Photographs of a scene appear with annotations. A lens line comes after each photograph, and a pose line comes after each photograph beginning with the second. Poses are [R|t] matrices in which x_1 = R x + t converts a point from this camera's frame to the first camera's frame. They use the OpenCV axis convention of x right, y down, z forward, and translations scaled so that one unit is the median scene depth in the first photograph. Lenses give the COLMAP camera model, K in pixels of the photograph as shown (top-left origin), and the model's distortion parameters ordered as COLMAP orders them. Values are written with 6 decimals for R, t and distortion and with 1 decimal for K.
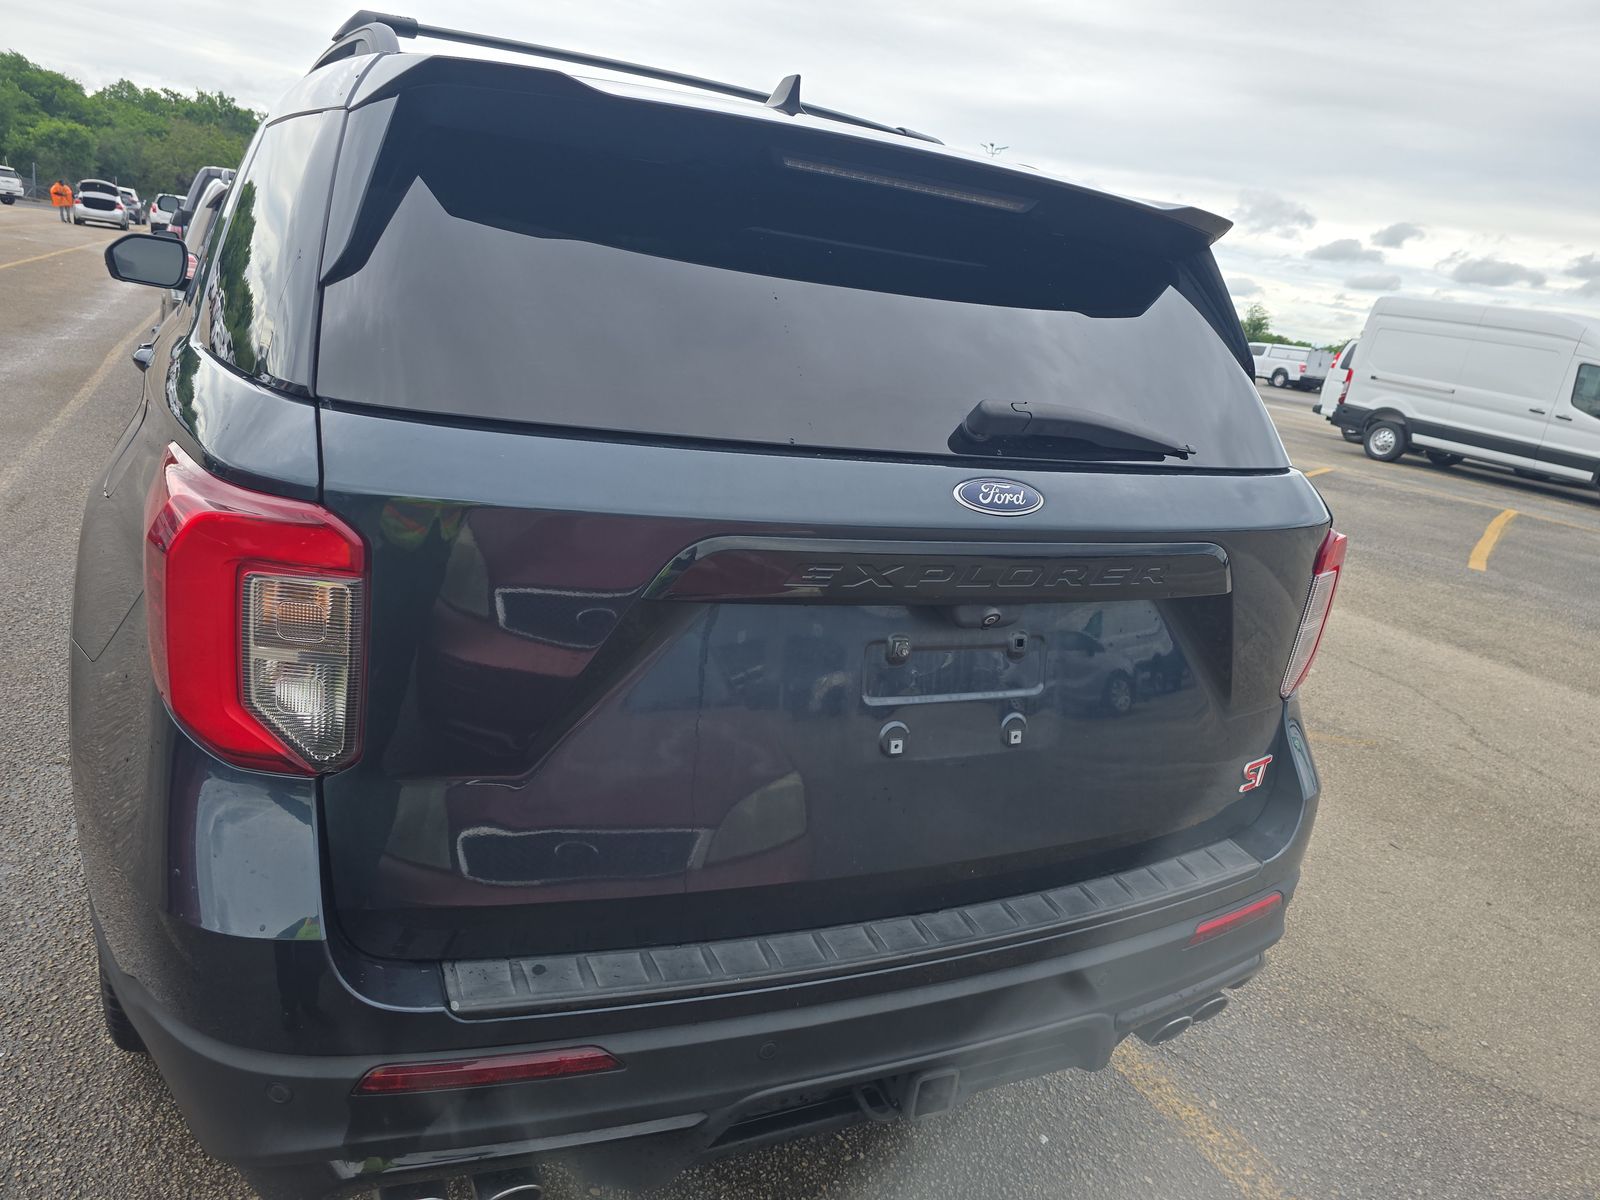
lens RADIAL K [[1101.4, 0, 807.6], [0, 1101.4, 567.6], [0, 0, 1]] dist [0.072459, -0.069533]
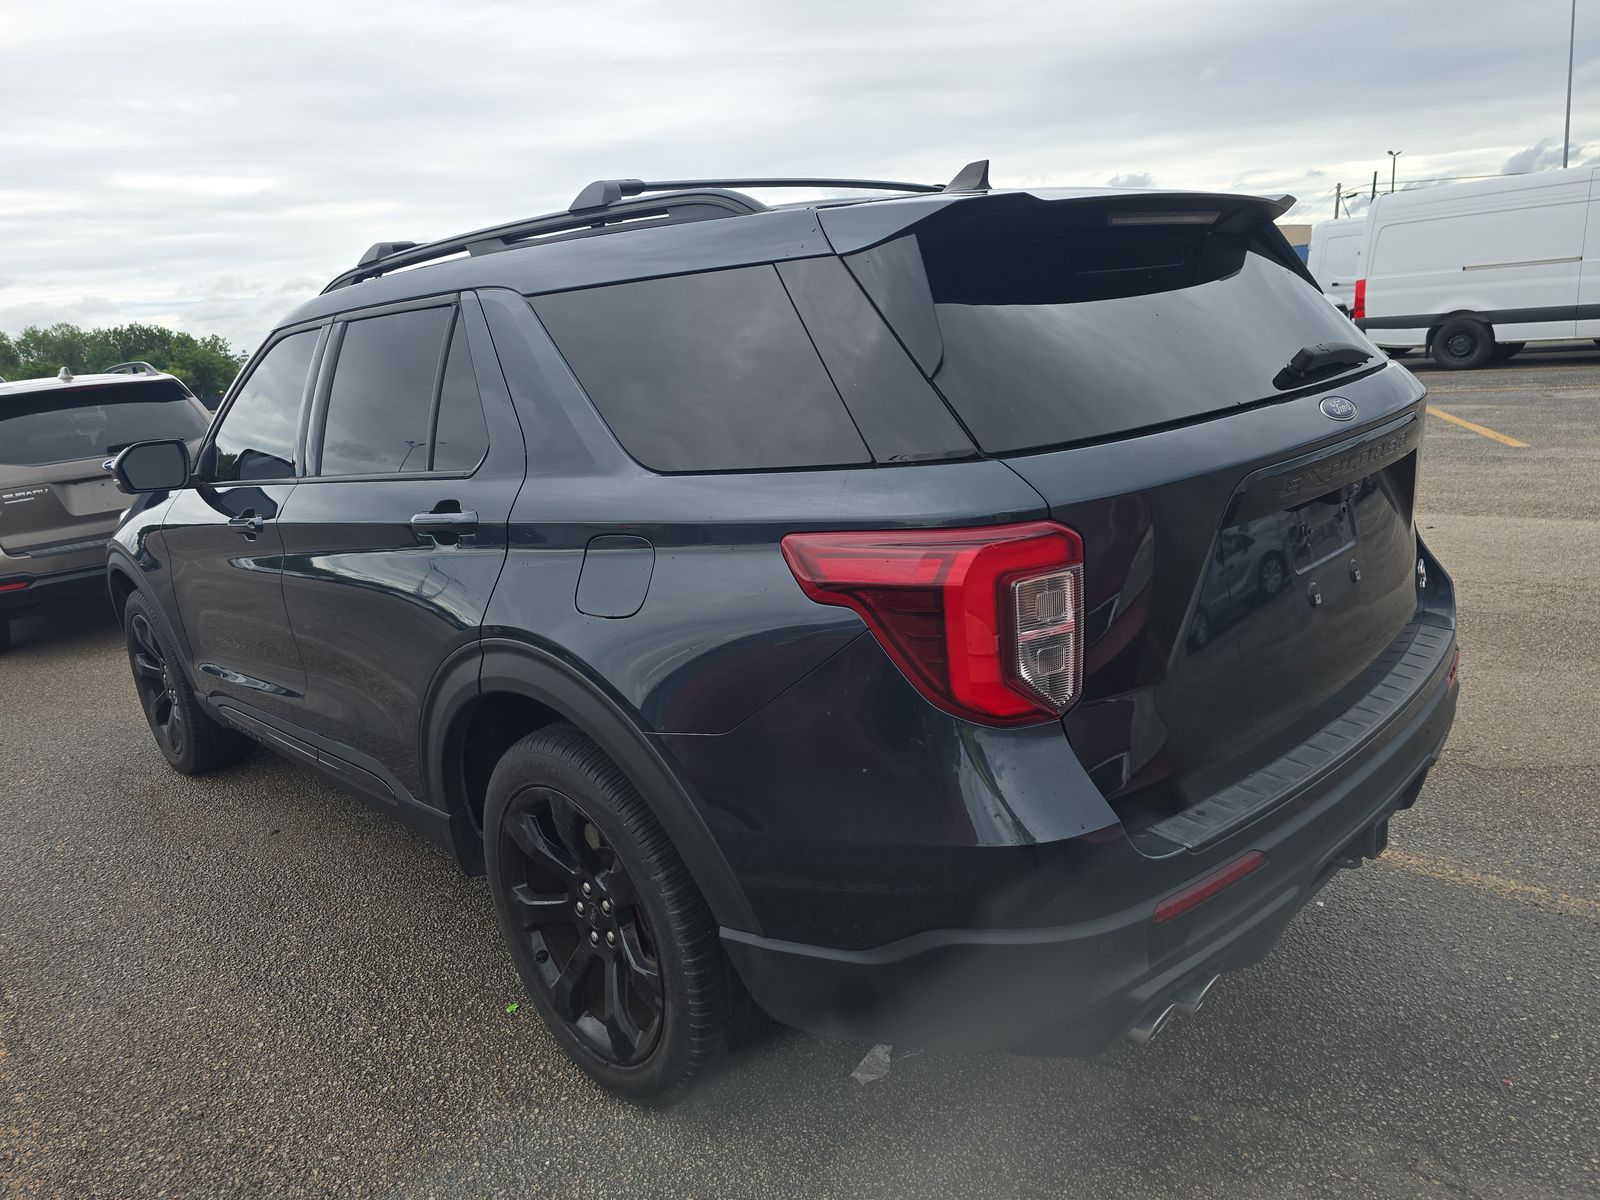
lens RADIAL K [[1101.4, 0, 807.6], [0, 1101.4, 567.6], [0, 0, 1]] dist [0.072459, -0.069533]
pose [[0.924011, -0.286491, 0.253234, -0.790737], [0.293895, 0.955796, 0.008943, -0.073245], [-0.244602, 0.066161, 0.967364, -0.201028]]
